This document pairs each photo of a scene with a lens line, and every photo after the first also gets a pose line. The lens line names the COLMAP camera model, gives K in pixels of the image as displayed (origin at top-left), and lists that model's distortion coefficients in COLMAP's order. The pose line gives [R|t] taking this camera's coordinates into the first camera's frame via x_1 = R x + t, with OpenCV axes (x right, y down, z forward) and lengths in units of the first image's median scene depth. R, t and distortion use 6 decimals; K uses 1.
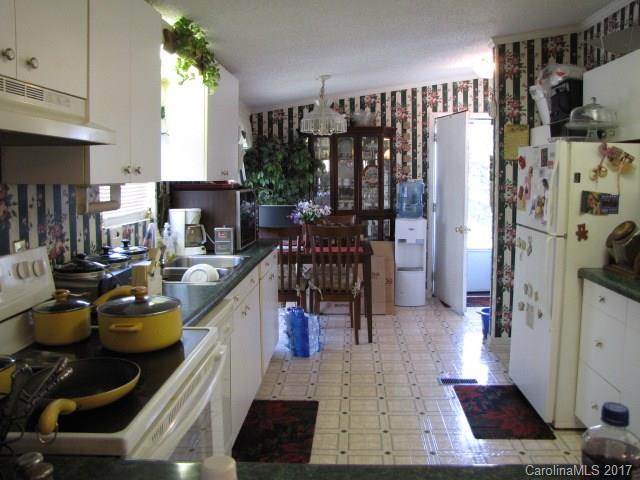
lens RADIAL K [[536.5, 0, 320.0], [0, 536.5, 240.0], [0, 0, 1]] dist [-0.143393, 0.001156]
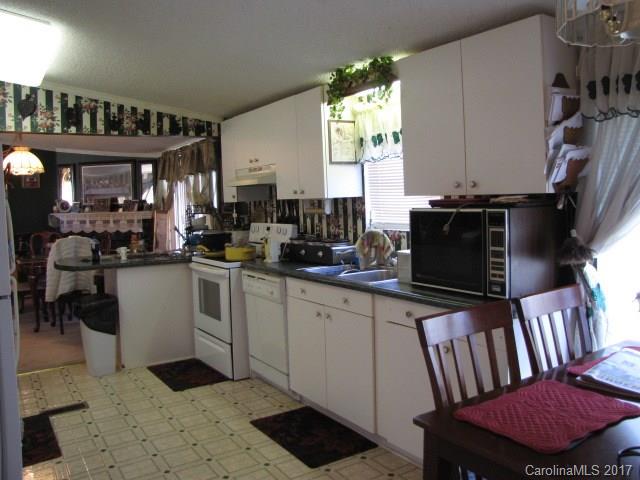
lens RADIAL K [[536.5, 0, 320.0], [0, 536.5, 240.0], [0, 0, 1]] dist [-0.143393, 0.001156]
pose [[-0.809690, 0.051194, -0.584620, 0.509522], [-0.046435, 0.987476, 0.150783, -0.183683], [0.585017, 0.149234, -0.797172, 1.872808]]
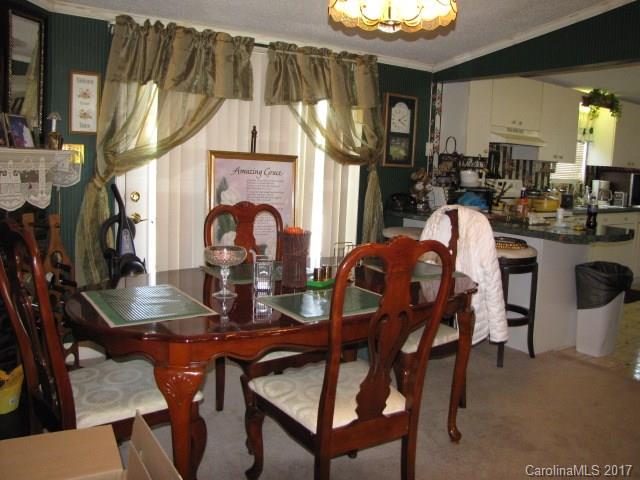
lens RADIAL K [[536.5, 0, 320.0], [0, 536.5, 240.0], [0, 0, 1]] dist [-0.143393, 0.001156]
pose [[0.604755, 0.133045, -0.785220, 0.711346], [-0.122886, 0.989728, 0.073053, 0.165461], [0.786874, 0.052313, 0.614892, -1.059412]]
